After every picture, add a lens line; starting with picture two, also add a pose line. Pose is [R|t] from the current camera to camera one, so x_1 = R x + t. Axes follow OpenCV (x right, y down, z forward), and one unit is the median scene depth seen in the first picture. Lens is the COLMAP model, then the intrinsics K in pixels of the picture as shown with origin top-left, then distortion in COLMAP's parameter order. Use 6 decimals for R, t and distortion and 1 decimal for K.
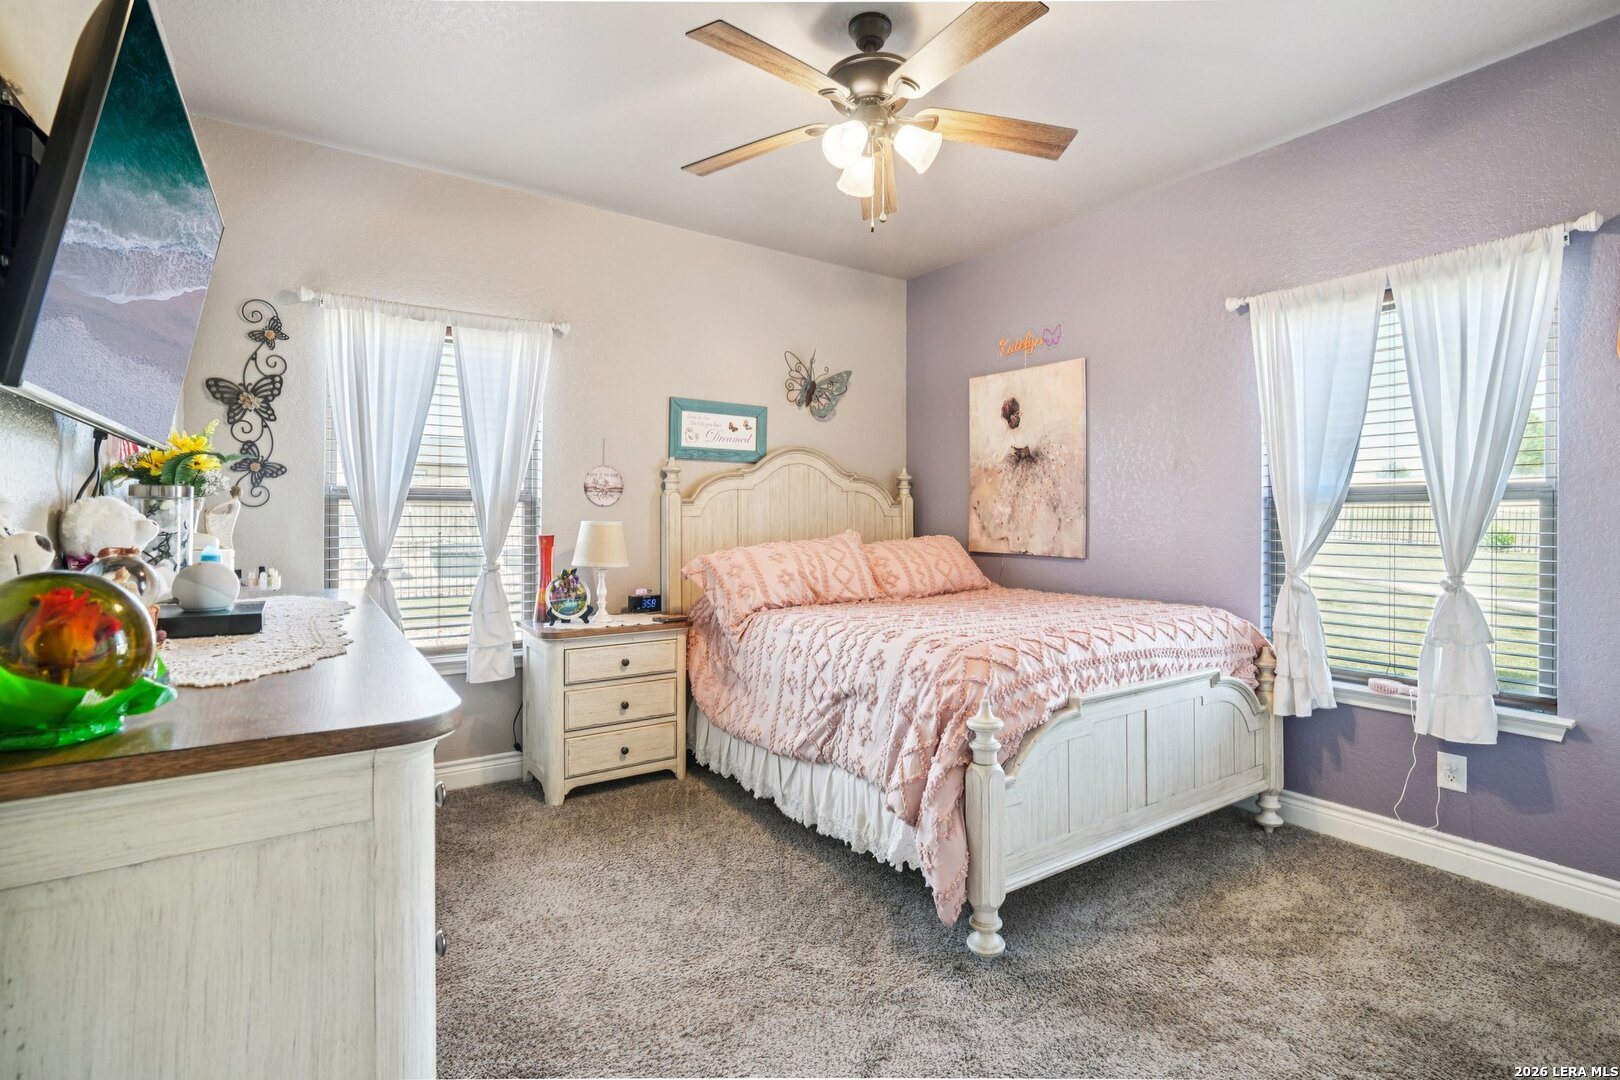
lens RADIAL K [[729.6, 0, 814.0], [0, 729.6, 511.5], [0, 0, 1]] dist [-0.038401, 0.002205]
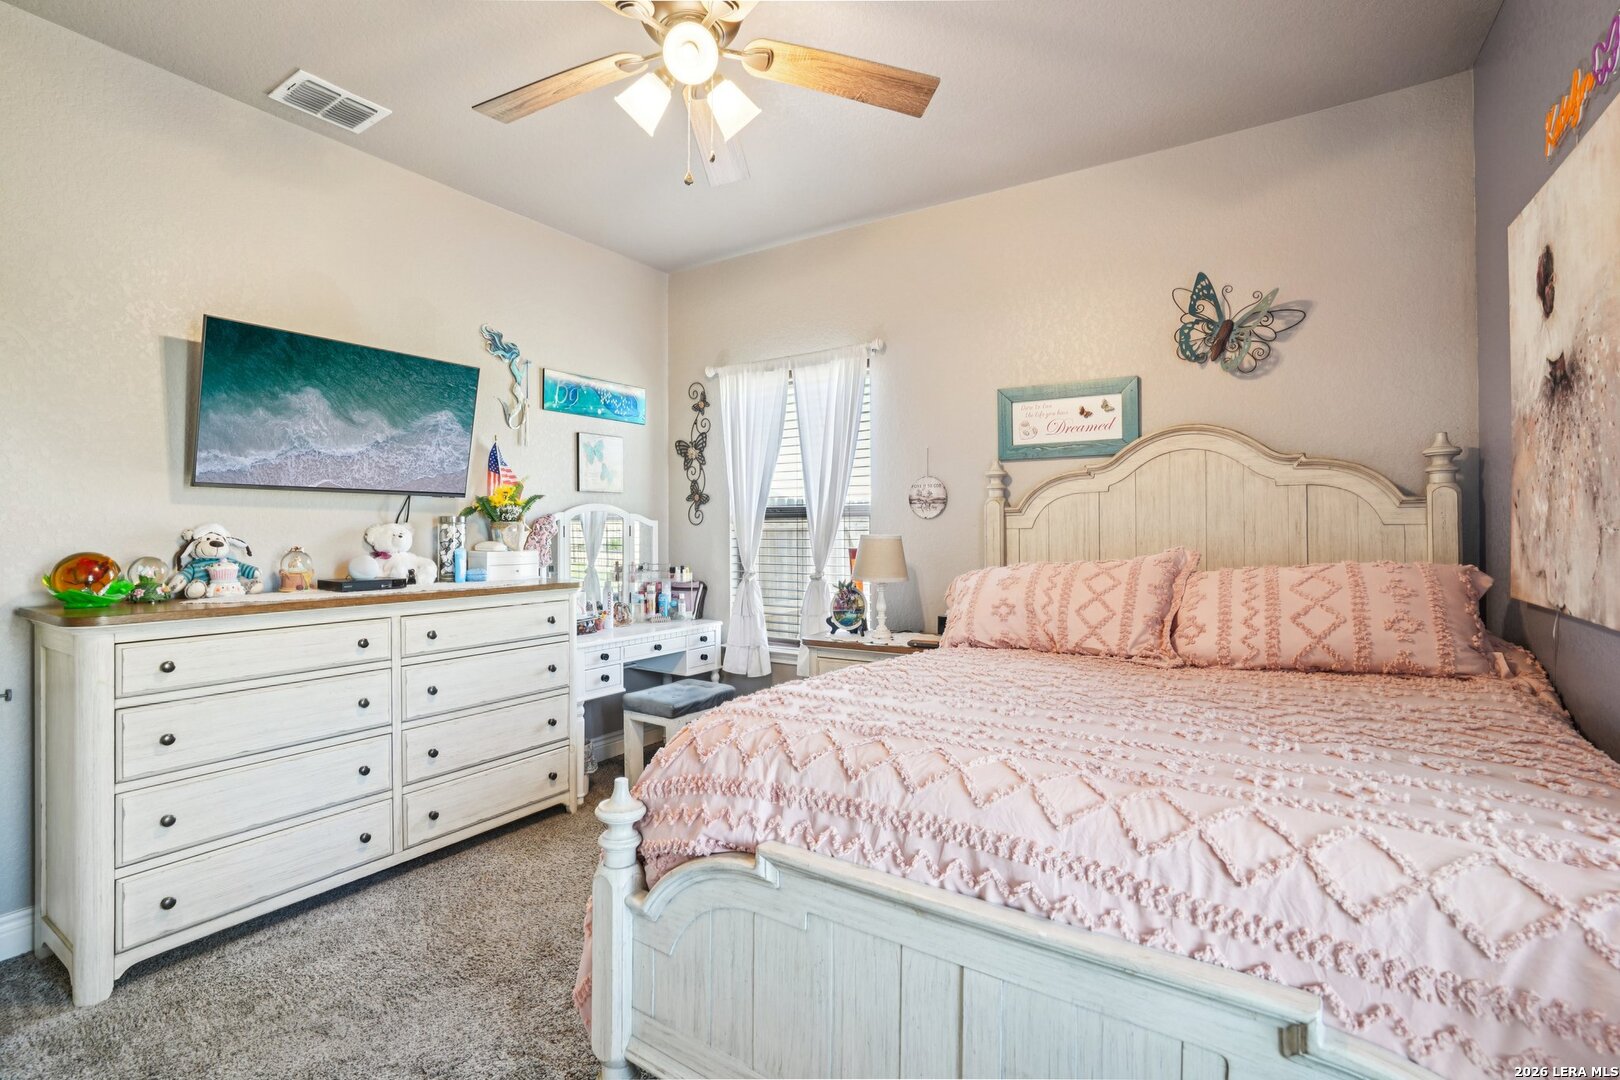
lens RADIAL K [[729.6, 0, 808.3], [0, 729.6, 530.3], [0, 0, 1]] dist [-0.038401, 0.002205]
pose [[0.402481, -0.007577, -0.915397, 0.526646], [0.011850, 0.999925, -0.003066, 0.008847], [0.915352, -0.009614, 0.402540, 0.479372]]
